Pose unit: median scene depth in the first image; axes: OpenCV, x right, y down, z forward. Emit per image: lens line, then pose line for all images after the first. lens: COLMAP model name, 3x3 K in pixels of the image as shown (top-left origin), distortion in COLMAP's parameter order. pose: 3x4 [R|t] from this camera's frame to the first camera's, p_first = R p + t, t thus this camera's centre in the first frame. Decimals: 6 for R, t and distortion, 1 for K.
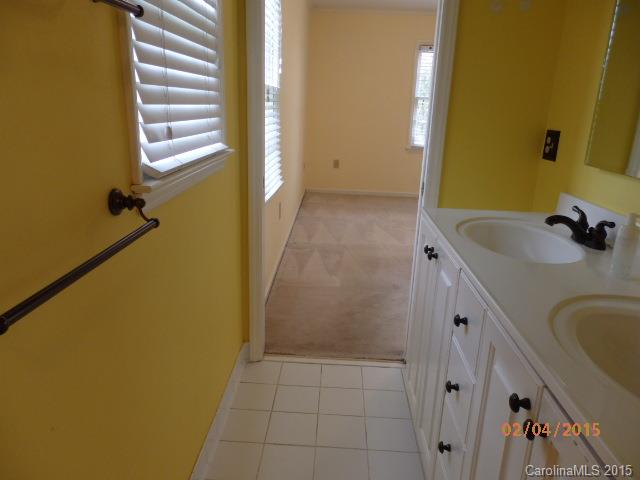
lens RADIAL K [[472.6, 0, 319.6], [0, 472.6, 240.0], [0, 0, 1]] dist [-0.006323, 0.005048]
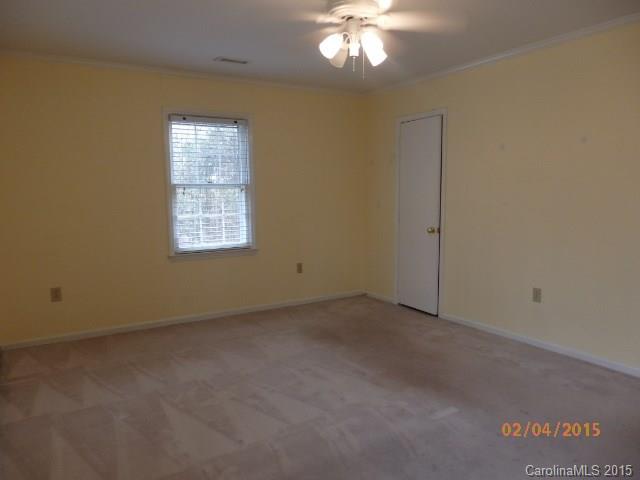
lens RADIAL K [[472.6, 0, 321.3], [0, 472.6, 240.5], [0, 0, 1]] dist [-0.006323, 0.005048]
pose [[0.817266, -0.099614, 0.567585, -0.024246], [0.194597, 0.974795, -0.109119, -0.099665], [-0.542409, 0.199630, 0.816052, 0.318096]]
